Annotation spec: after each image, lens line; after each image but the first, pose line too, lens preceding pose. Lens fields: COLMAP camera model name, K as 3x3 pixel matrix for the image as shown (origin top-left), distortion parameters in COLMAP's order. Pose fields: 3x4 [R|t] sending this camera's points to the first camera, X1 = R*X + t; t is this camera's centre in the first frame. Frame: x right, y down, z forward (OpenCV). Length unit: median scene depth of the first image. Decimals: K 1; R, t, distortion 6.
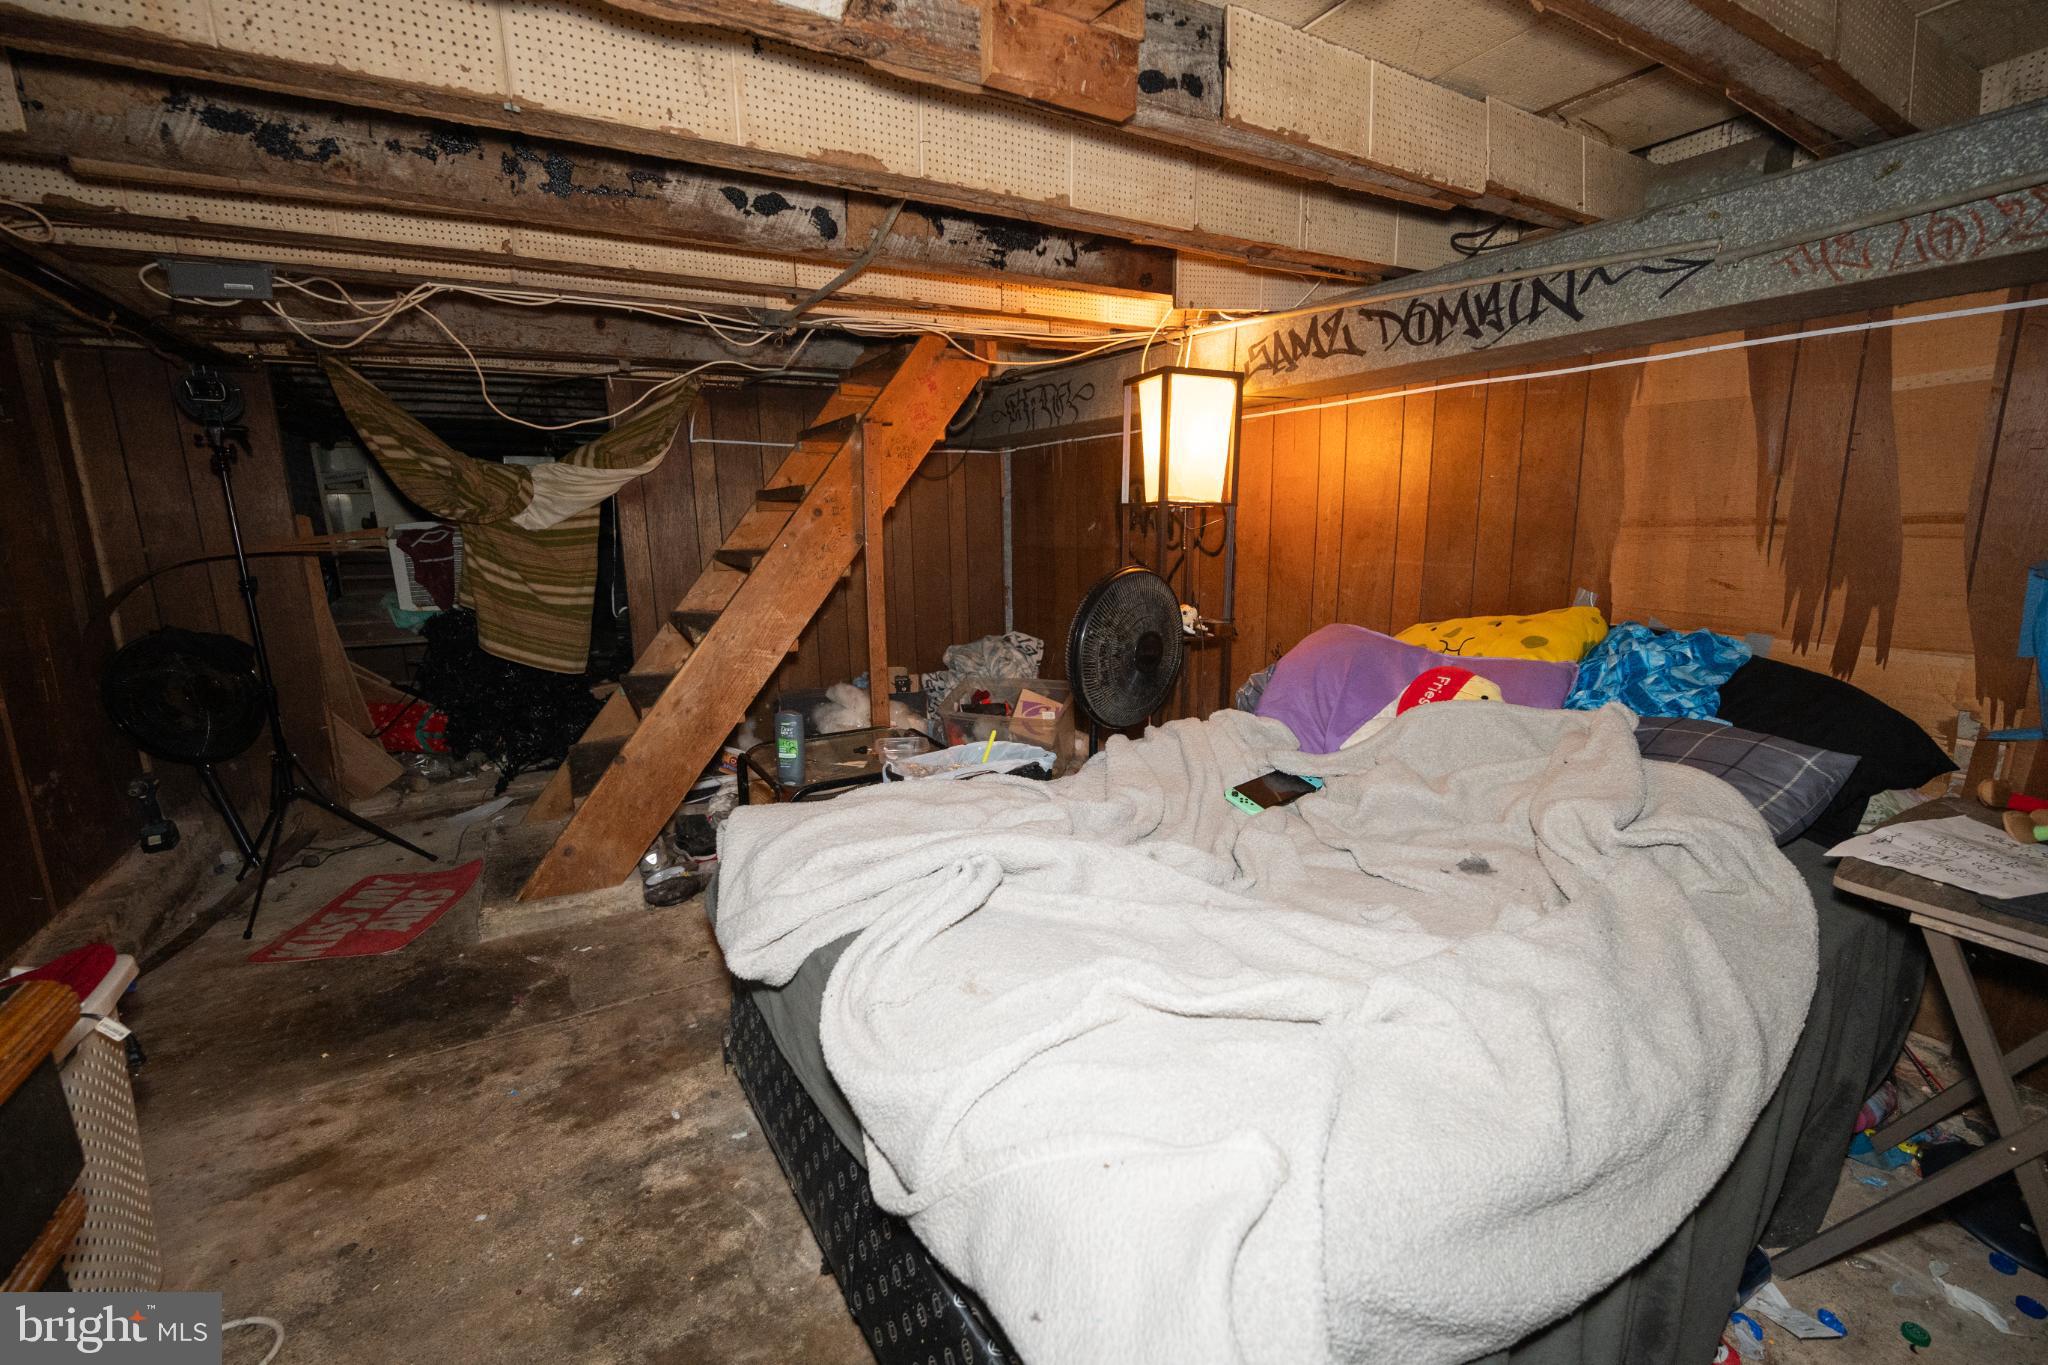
lens RADIAL K [[854.8, 0, 1022.3], [0, 854.8, 688.4], [0, 0, 1]] dist [0.002842, -0.000278]
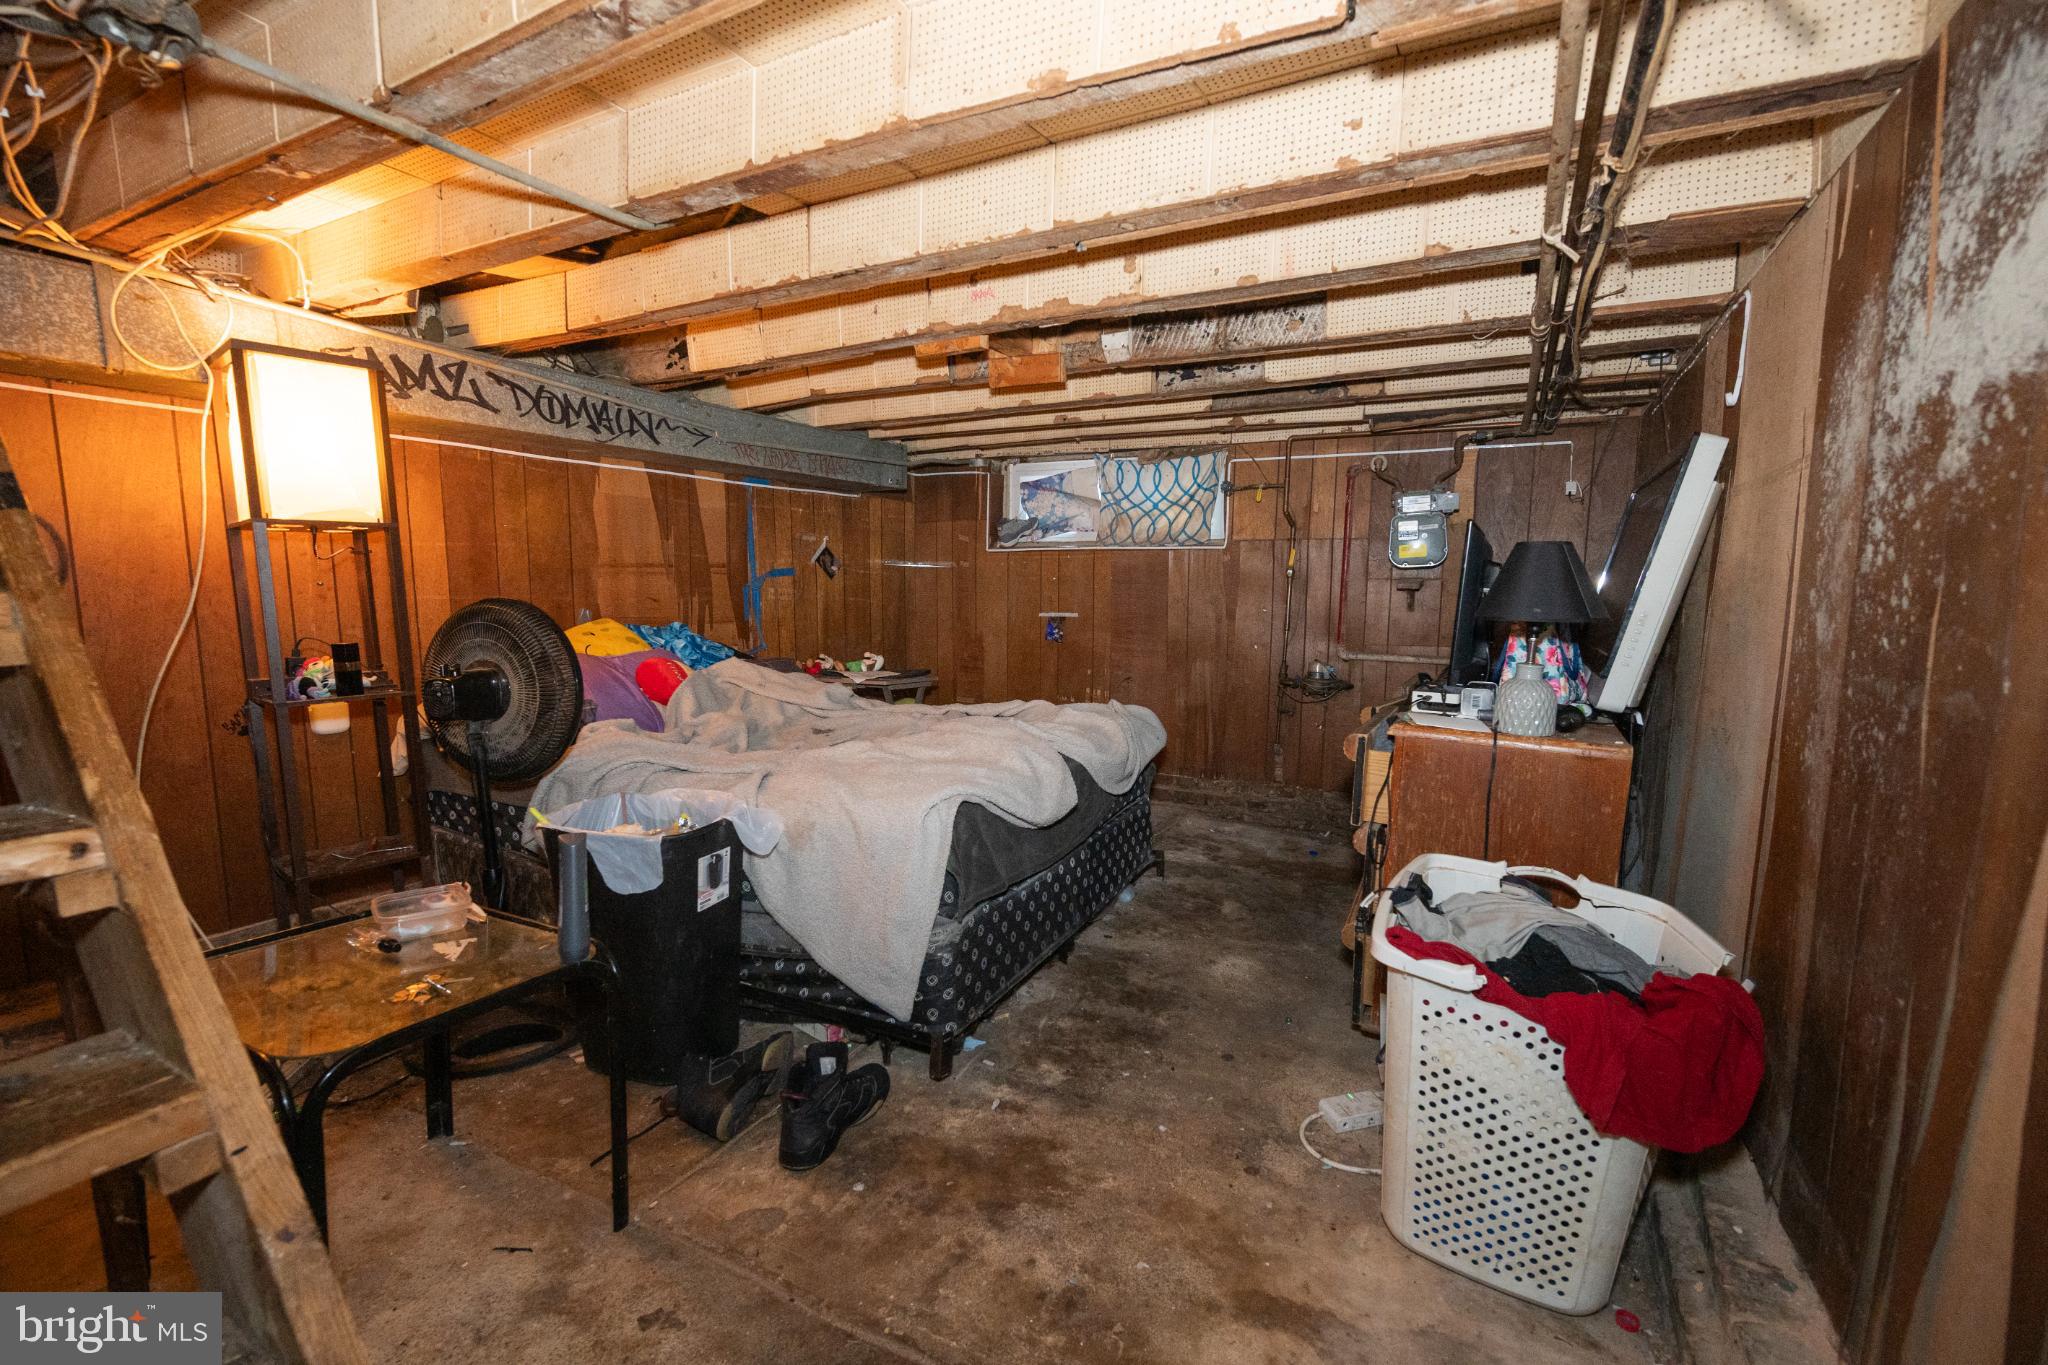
lens RADIAL K [[854.8, 0, 1031.4], [0, 854.8, 687.7], [0, 0, 1]] dist [0.002842, -0.000278]
pose [[-0.495377, -0.093354, 0.863647, -1.114127], [0.173201, 0.963632, 0.203508, -0.164207], [-0.851236, 0.250398, -0.461192, 1.151264]]
